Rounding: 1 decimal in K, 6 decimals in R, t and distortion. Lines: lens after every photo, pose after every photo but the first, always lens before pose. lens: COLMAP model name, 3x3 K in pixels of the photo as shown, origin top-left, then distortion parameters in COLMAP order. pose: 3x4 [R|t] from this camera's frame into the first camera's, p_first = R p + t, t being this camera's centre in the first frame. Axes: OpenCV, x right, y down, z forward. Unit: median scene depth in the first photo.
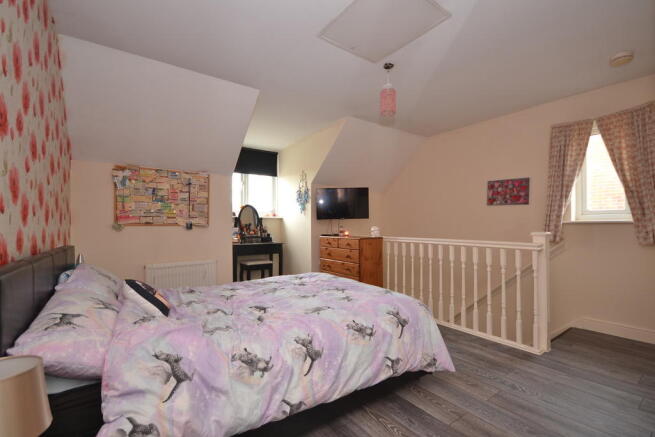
lens RADIAL K [[297.4, 0, 329.4], [0, 297.4, 224.2], [0, 0, 1]] dist [-0.001499, 0.000340]
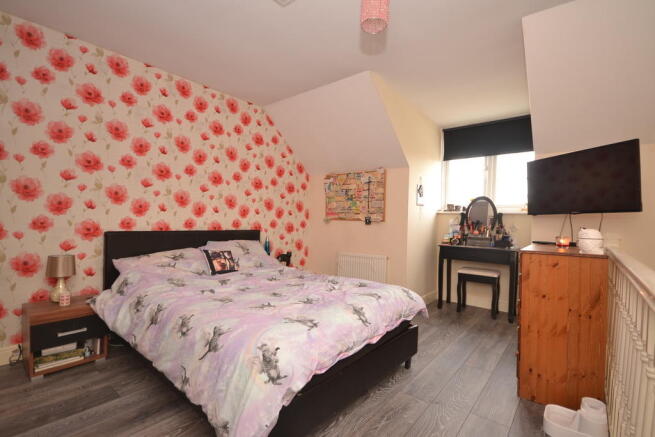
lens RADIAL K [[300.8, 0, 329.5], [0, 300.8, 213.6], [0, 0, 1]] dist [0.001425, 0.000082]
pose [[0.234399, -0.010133, -0.972088, 0.564156], [-0.018510, 0.999718, -0.014885, -0.002070], [0.971964, 0.021482, 0.234145, 0.618707]]
